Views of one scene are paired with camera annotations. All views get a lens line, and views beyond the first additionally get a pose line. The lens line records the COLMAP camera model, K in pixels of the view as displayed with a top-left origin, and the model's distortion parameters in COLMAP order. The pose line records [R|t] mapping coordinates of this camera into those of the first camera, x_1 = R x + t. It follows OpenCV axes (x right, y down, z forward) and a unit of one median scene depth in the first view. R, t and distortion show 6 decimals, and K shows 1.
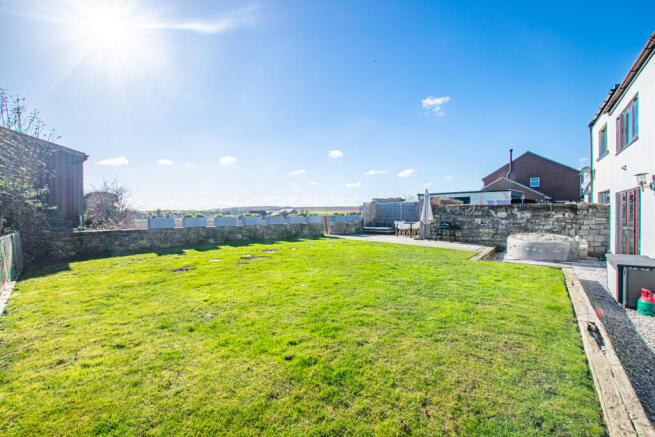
lens RADIAL K [[285.7, 0, 328.8], [0, 285.7, 216.1], [0, 0, 1]] dist [0.003538, 0.000643]
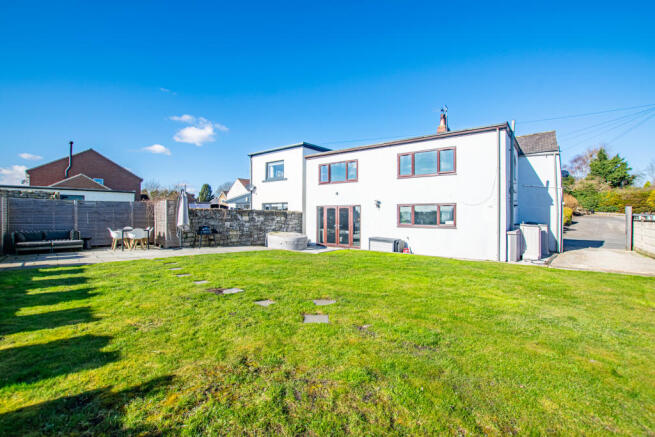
lens RADIAL K [[285.7, 0, 329.0], [0, 285.7, 217.0], [0, 0, 1]] dist [0.003538, 0.000643]
pose [[0.095675, -0.002266, 0.995410, -0.516037], [0.006171, 0.999980, 0.001684, -0.010490], [-0.995394, 0.005981, 0.095687, 0.528718]]
